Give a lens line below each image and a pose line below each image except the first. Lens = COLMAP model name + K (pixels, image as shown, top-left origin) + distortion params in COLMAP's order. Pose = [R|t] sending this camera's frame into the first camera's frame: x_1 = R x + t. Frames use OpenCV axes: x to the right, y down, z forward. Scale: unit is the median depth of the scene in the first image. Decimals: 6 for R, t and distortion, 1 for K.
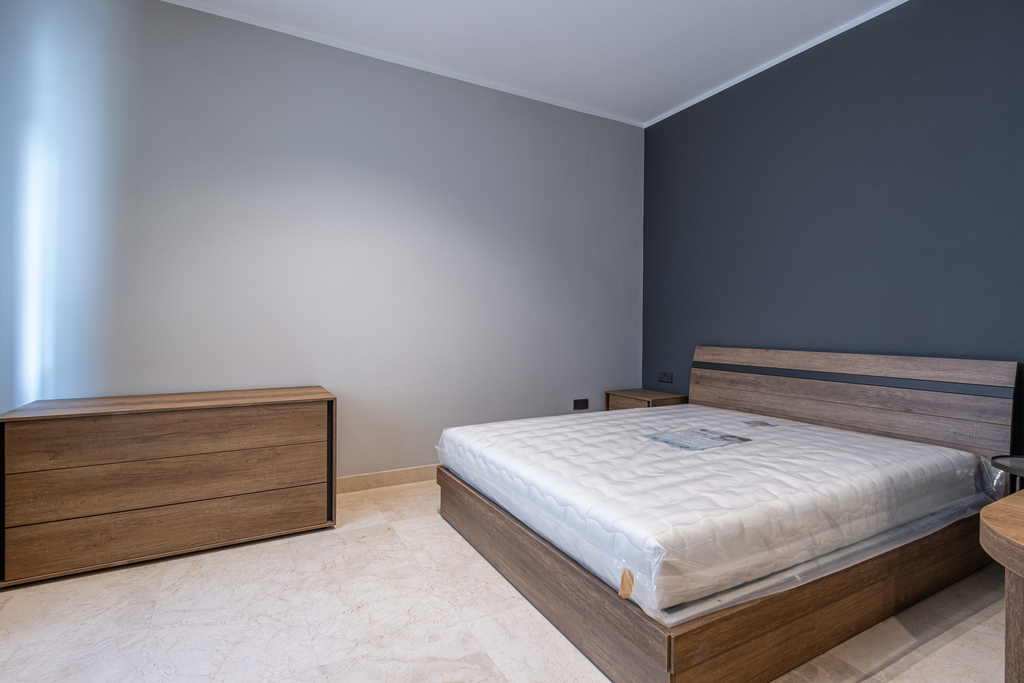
lens RADIAL K [[471.7, 0, 520.7], [0, 471.7, 337.1], [0, 0, 1]] dist [-0.001231, -0.001338]
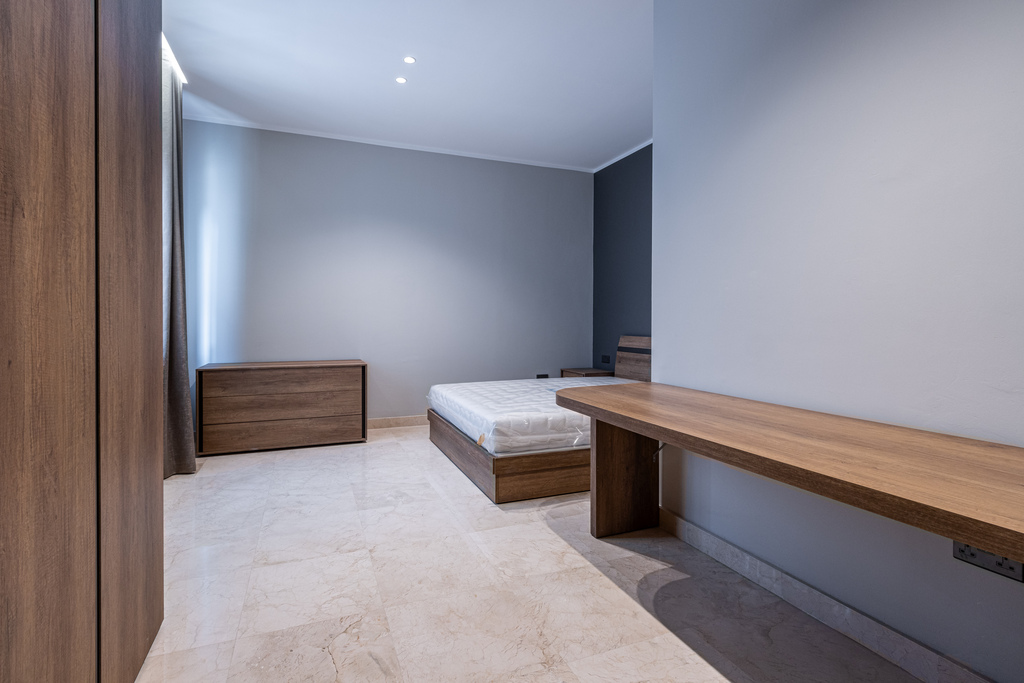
lens RADIAL K [[471.7, 0, 503.7], [0, 471.7, 337.0], [0, 0, 1]] dist [-0.001231, -0.001338]
pose [[0.989613, 0.001537, -0.143745, 0.360388], [-0.000344, 0.999965, 0.008322, 0.017972], [0.143753, -0.008187, 0.989580, -0.642511]]
